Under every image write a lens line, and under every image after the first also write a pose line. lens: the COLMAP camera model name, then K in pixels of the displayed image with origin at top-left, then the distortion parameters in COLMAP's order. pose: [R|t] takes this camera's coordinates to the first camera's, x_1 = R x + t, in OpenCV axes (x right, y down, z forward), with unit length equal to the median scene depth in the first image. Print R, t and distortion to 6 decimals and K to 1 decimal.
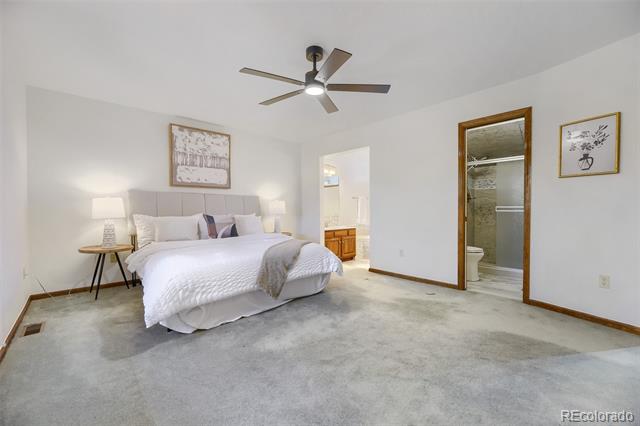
lens RADIAL K [[263.7, 0, 320.0], [0, 263.7, 213.0], [0, 0, 1]] dist [-0.000586, -0.000096]
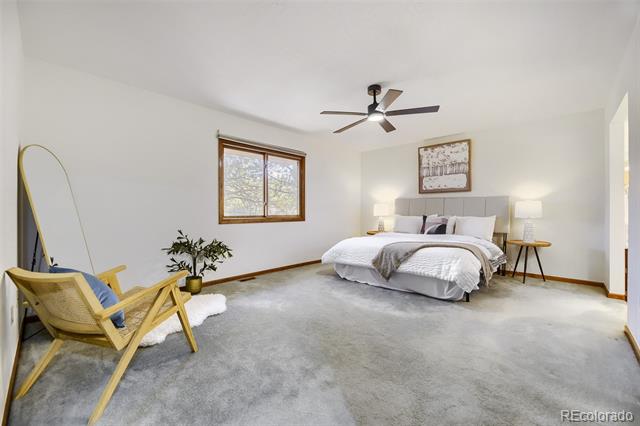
lens RADIAL K [[263.7, 0, 320.0], [0, 263.7, 213.0], [0, 0, 1]] dist [-0.000586, -0.000096]
pose [[0.070703, 0.018170, -0.997332, 0.743739], [-0.011635, 0.999781, 0.017390, -0.019078], [0.997430, 0.010374, 0.070898, 0.386922]]
